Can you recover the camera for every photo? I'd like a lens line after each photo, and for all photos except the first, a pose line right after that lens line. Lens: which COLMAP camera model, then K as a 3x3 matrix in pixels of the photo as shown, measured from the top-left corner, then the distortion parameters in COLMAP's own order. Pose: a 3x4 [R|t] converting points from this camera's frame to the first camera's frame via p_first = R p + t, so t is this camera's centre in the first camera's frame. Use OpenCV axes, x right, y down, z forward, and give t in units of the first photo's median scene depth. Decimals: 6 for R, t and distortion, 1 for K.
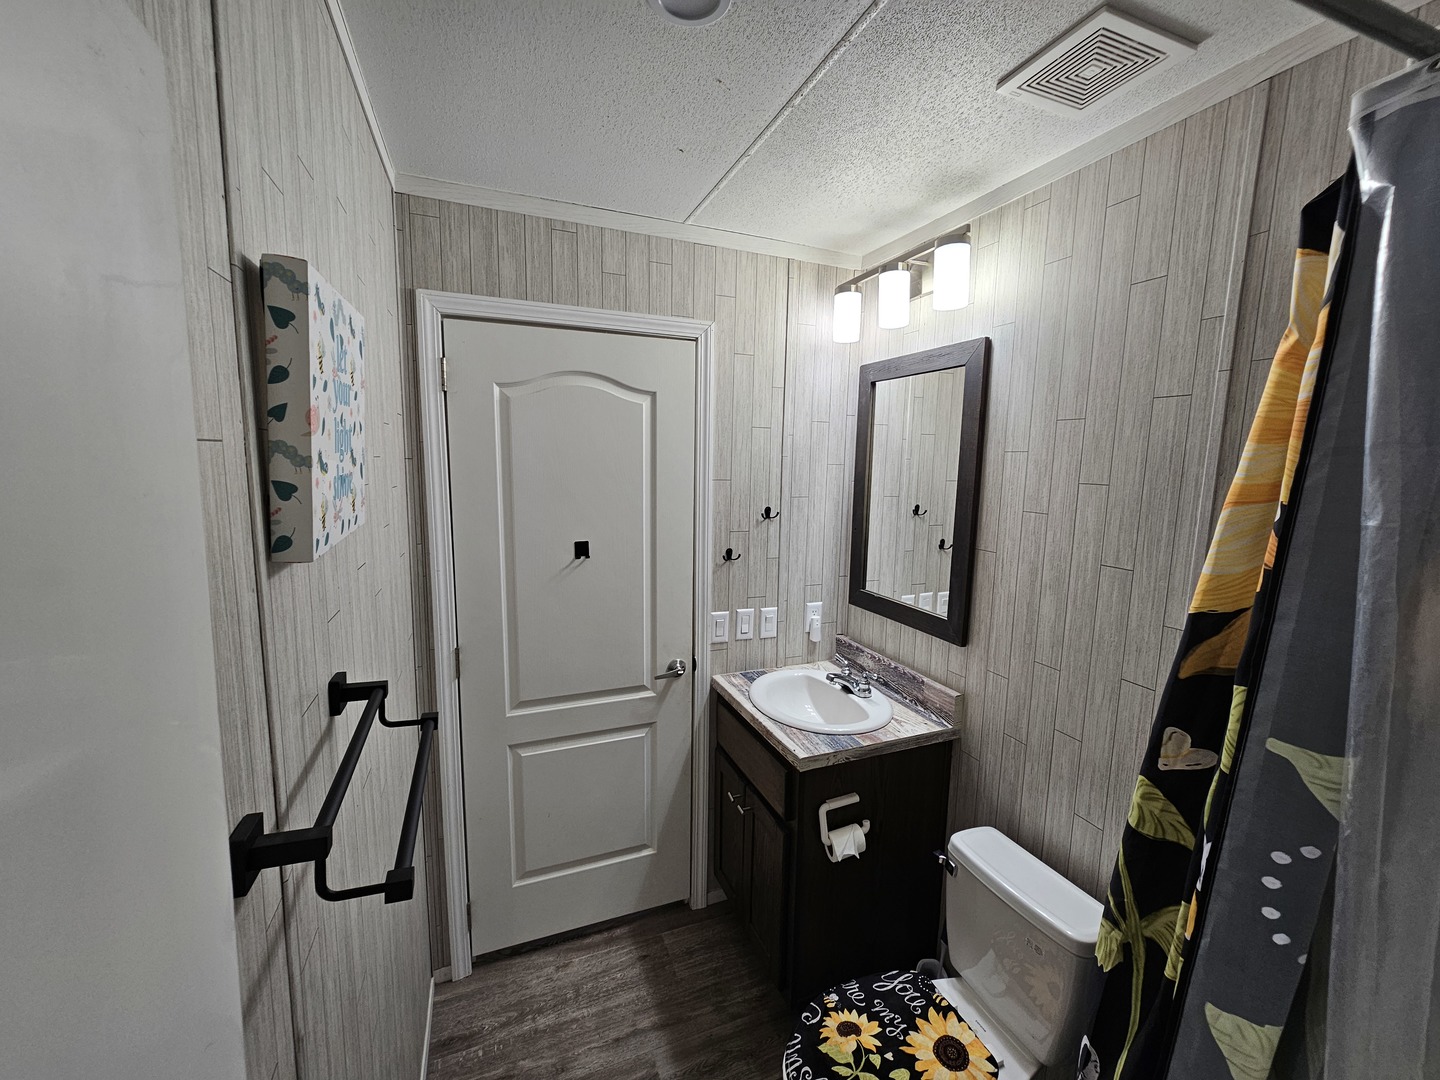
lens RADIAL K [[590.6, 0, 722.3], [0, 590.6, 533.0], [0, 0, 1]] dist [0.001229, 0.001508]
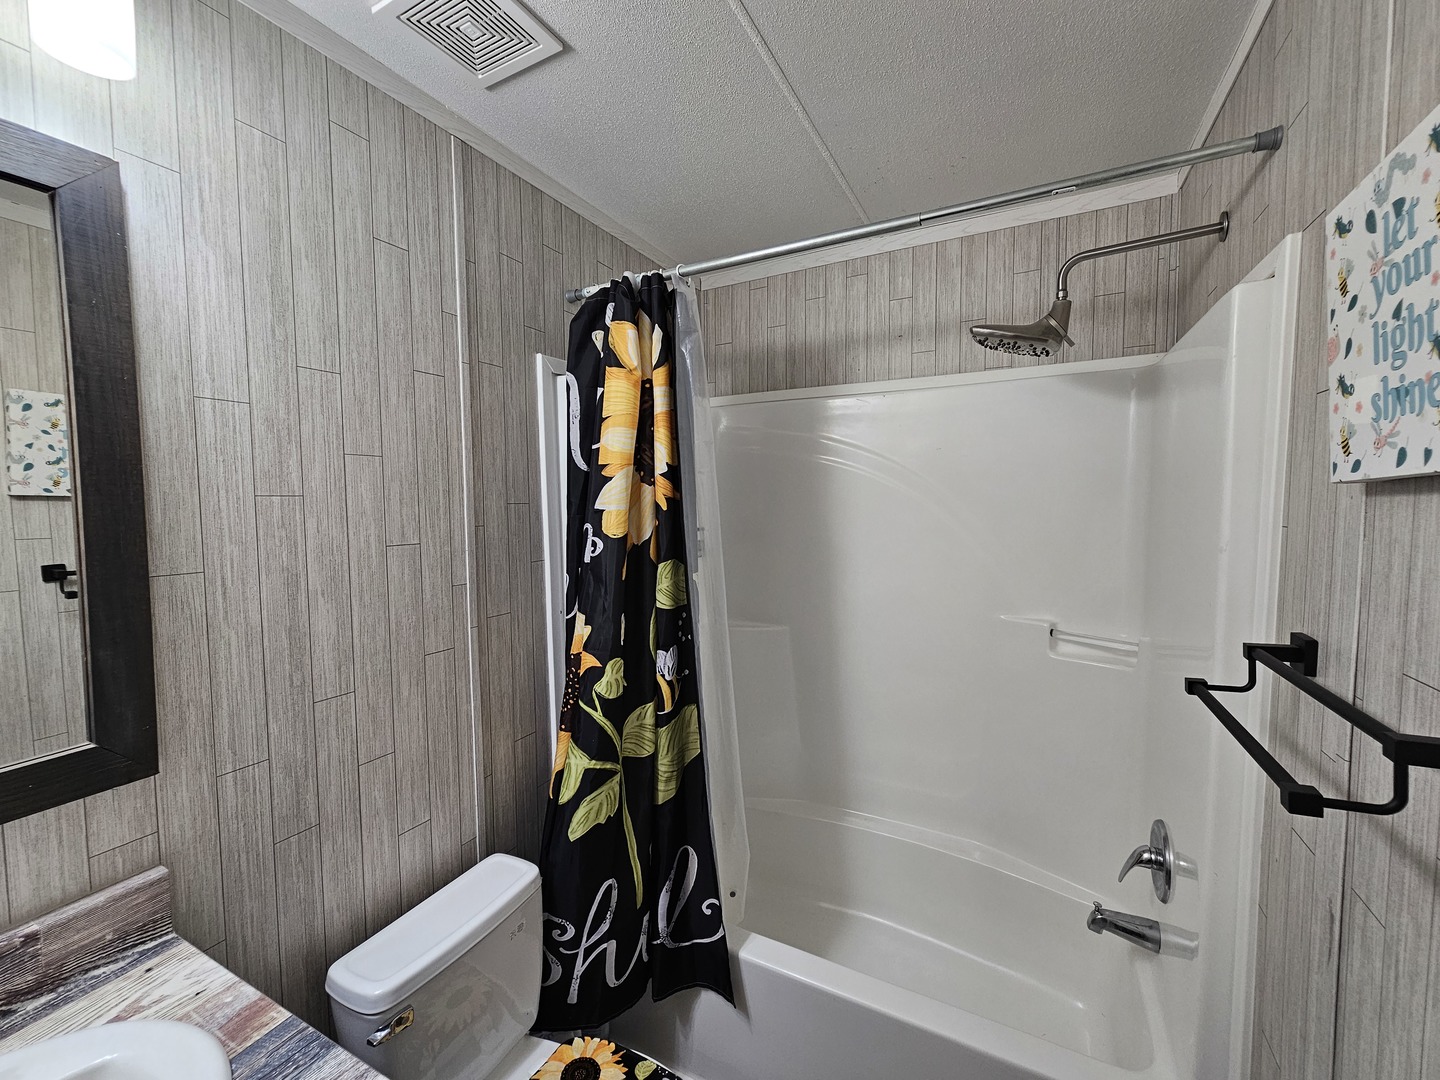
lens RADIAL K [[590.6, 0, 719.5], [0, 590.6, 532.2], [0, 0, 1]] dist [0.001229, 0.001508]
pose [[-0.645234, -0.060837, 0.761559, -0.353880], [0.089814, 0.983872, 0.154691, -0.058473], [-0.758687, 0.168211, -0.629364, 1.153277]]
